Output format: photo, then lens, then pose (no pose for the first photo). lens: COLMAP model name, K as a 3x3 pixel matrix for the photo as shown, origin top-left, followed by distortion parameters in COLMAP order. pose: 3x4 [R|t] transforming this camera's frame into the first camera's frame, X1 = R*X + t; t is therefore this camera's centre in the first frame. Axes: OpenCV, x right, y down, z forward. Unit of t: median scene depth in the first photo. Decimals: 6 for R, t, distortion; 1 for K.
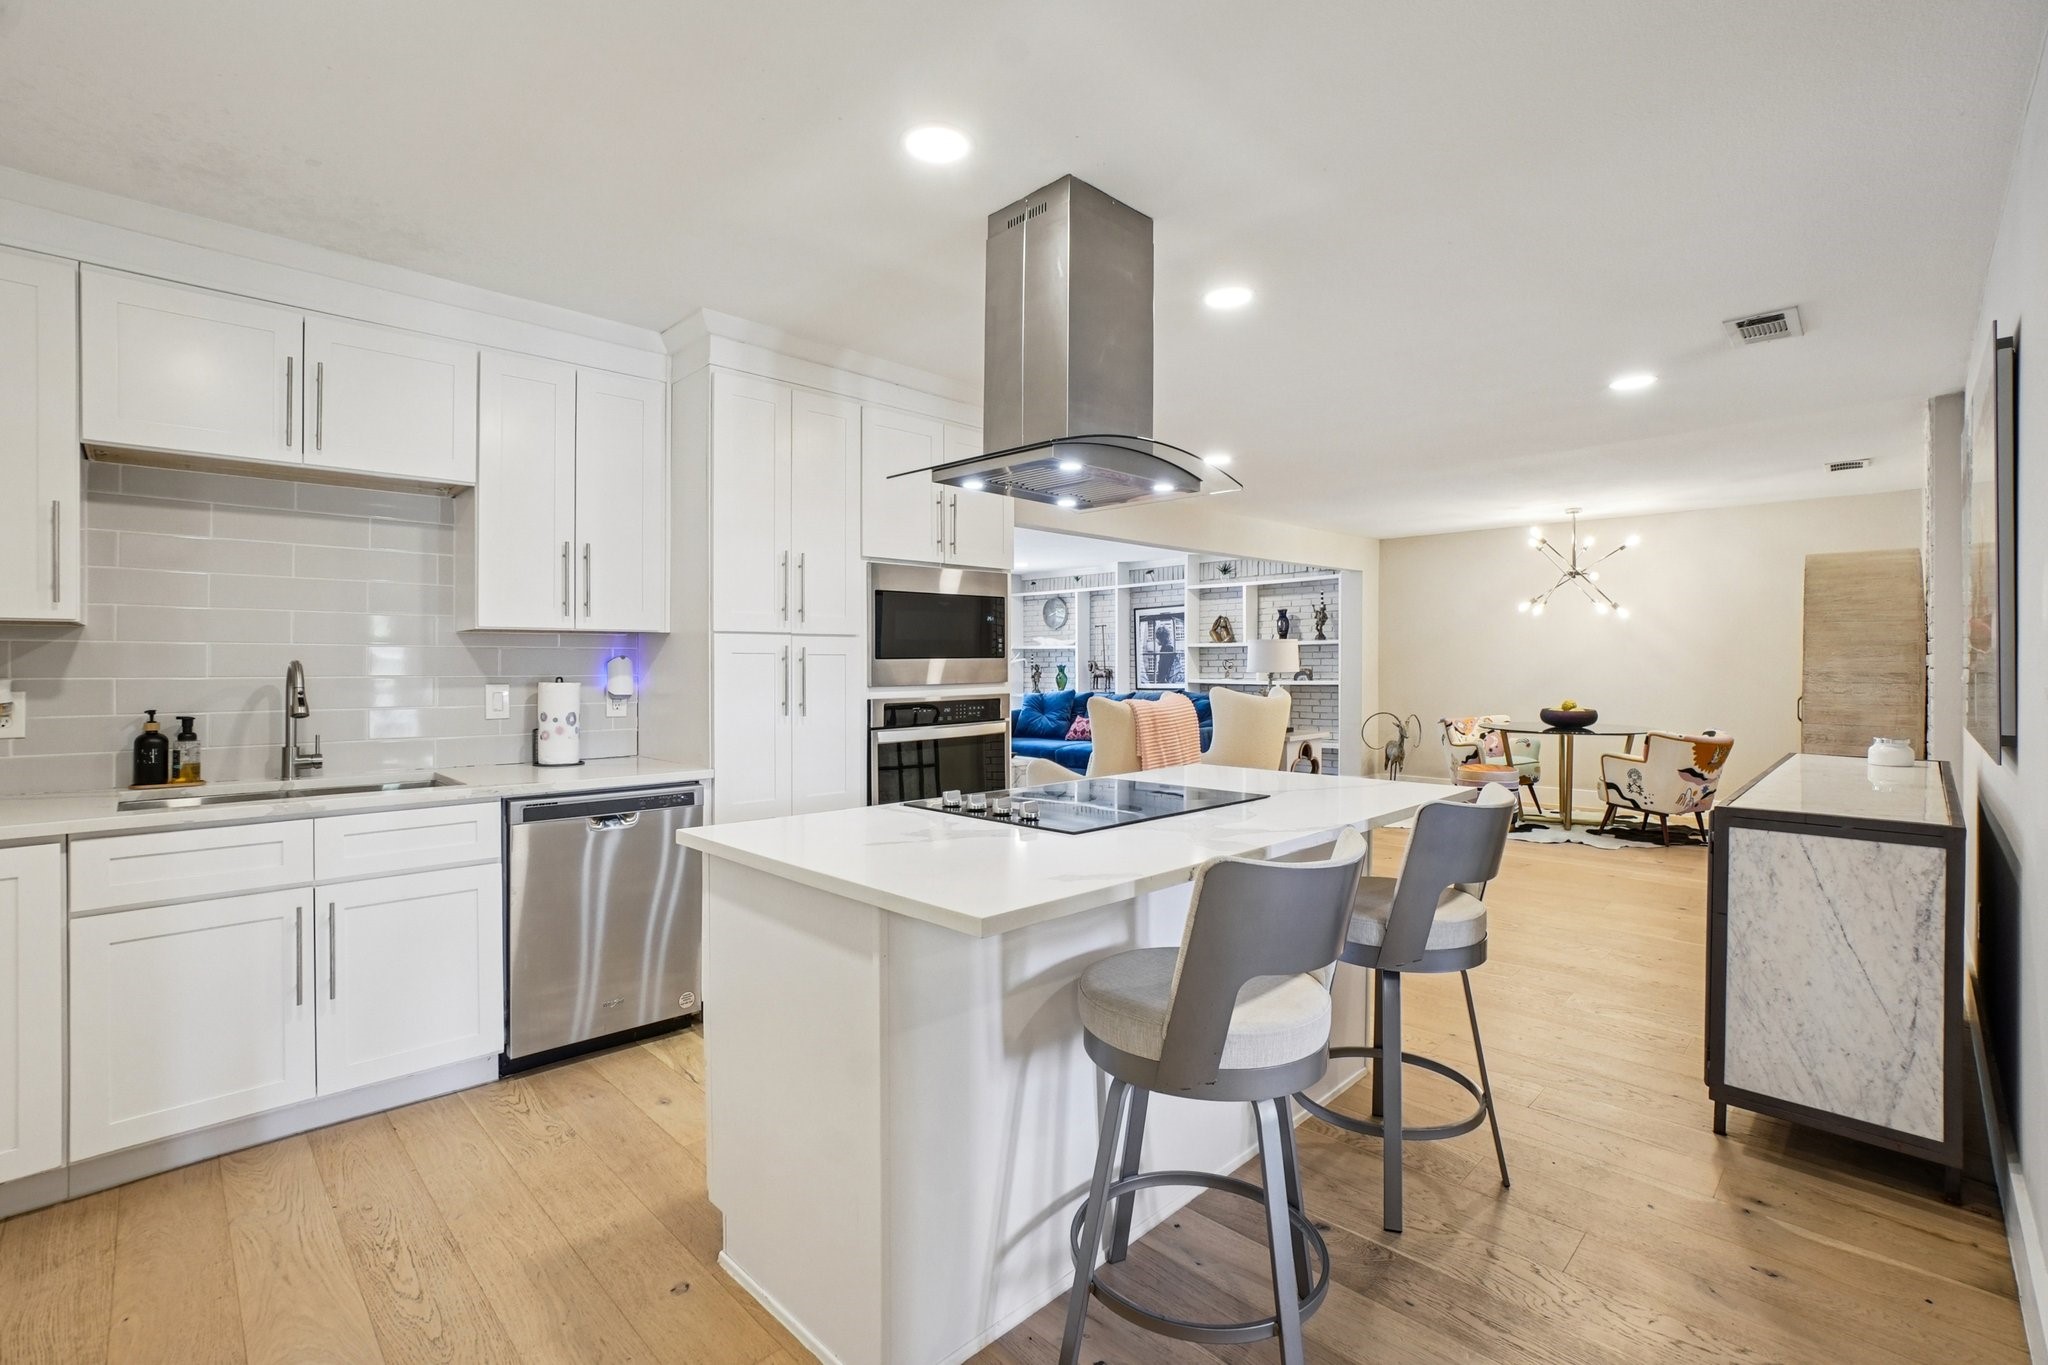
lens RADIAL K [[929.7, 0, 1008.1], [0, 929.7, 670.3], [0, 0, 1]] dist [-0.047602, 0.010593]
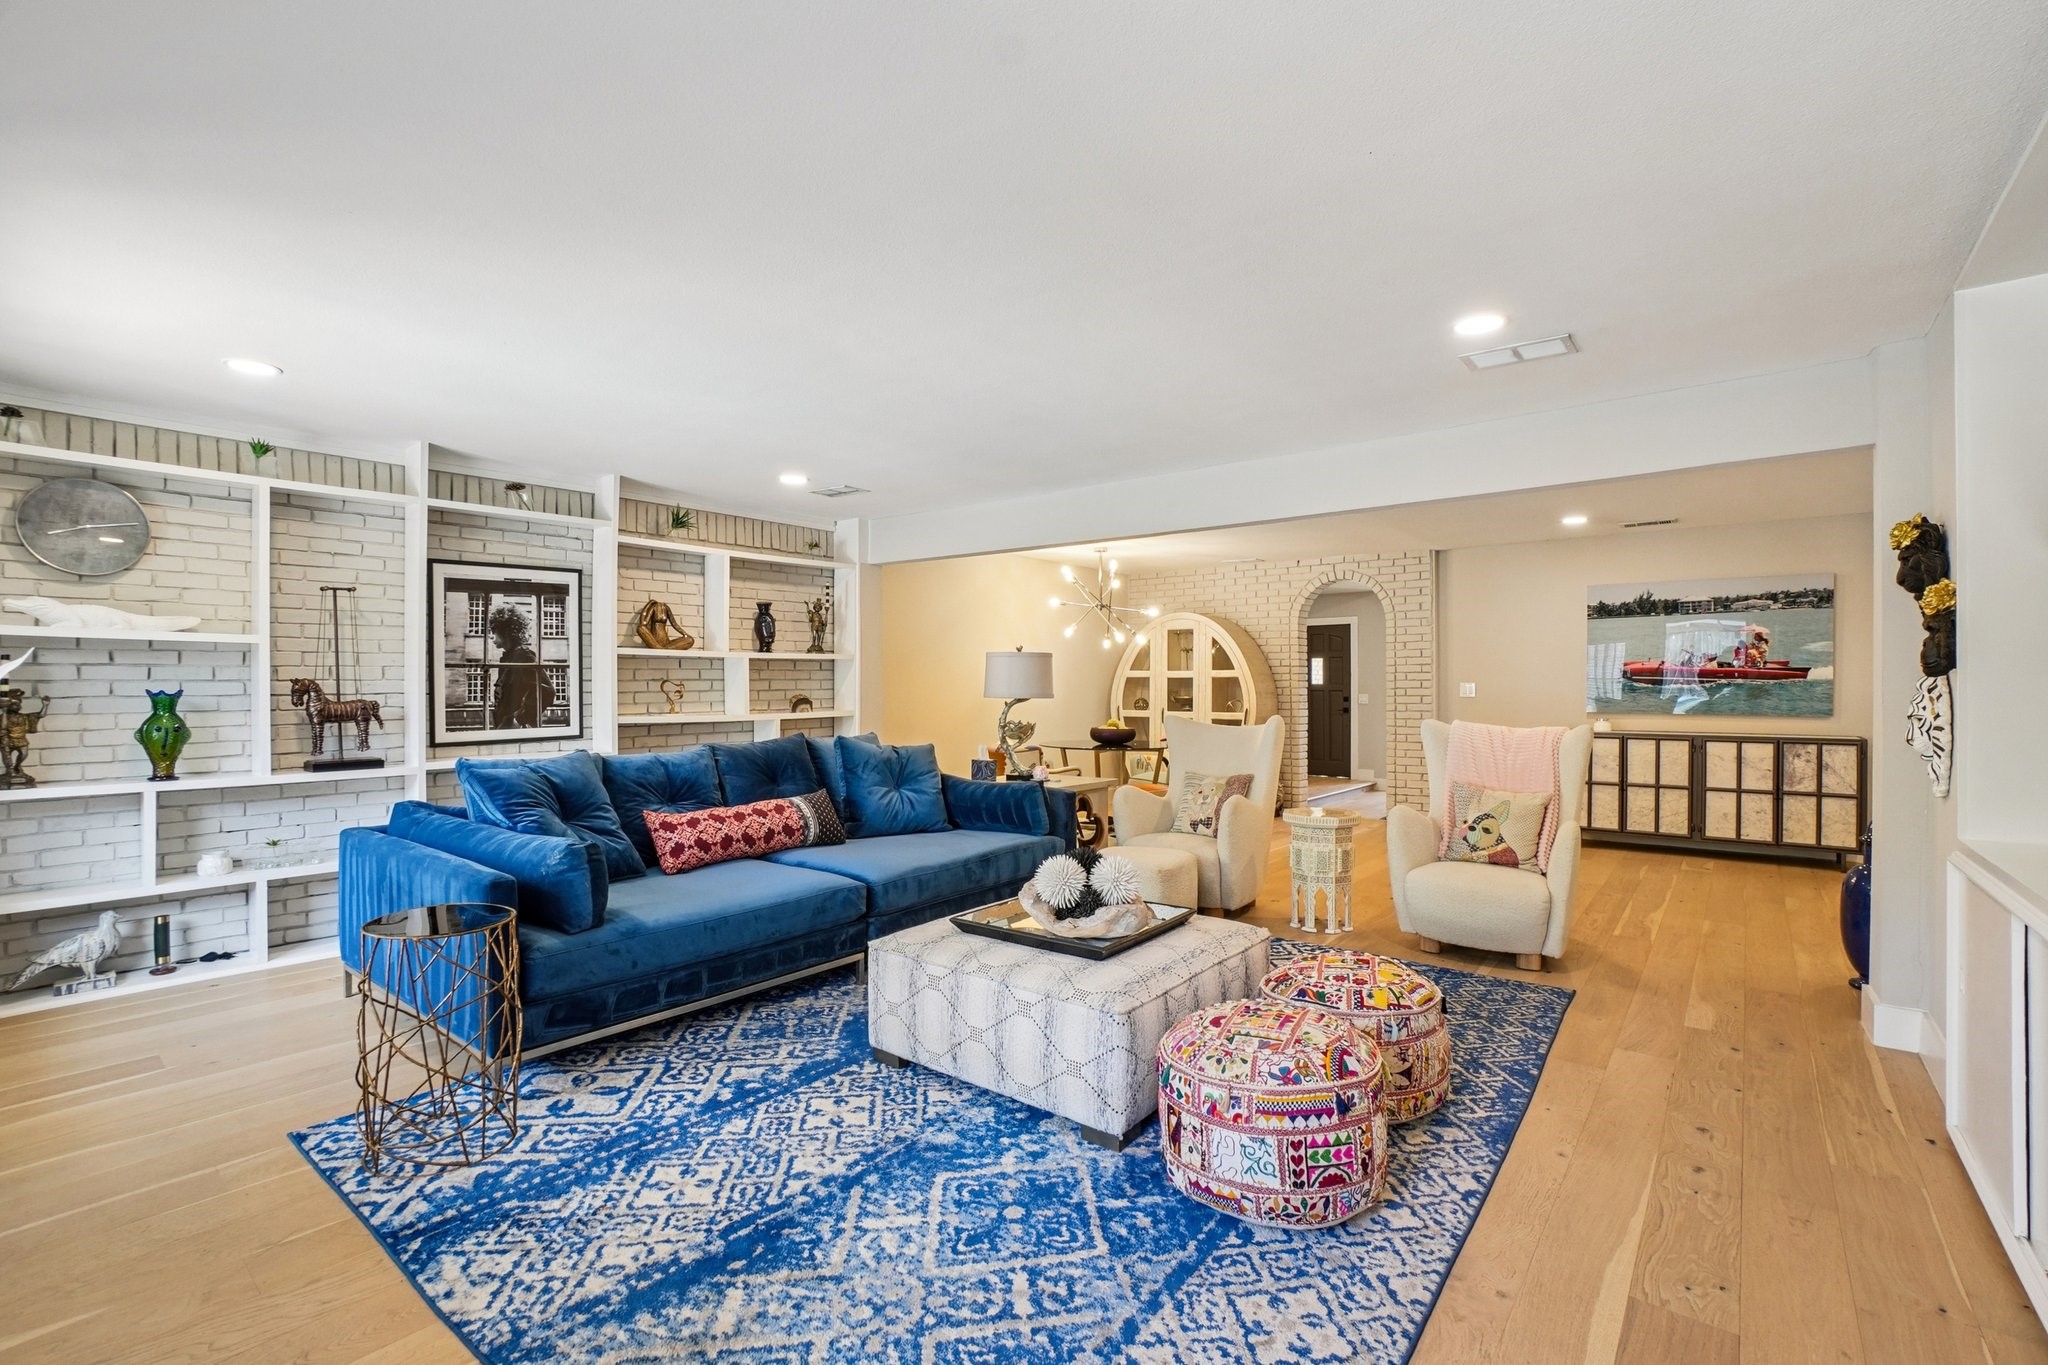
lens RADIAL K [[929.7, 0, 1018.6], [0, 929.7, 684.5], [0, 0, 1]] dist [-0.047602, 0.010593]
pose [[-0.097814, 0.006421, 0.995184, -0.501662], [0.010153, 0.999934, -0.005454, -0.004461], [-0.995153, 0.009571, -0.097873, 1.224827]]
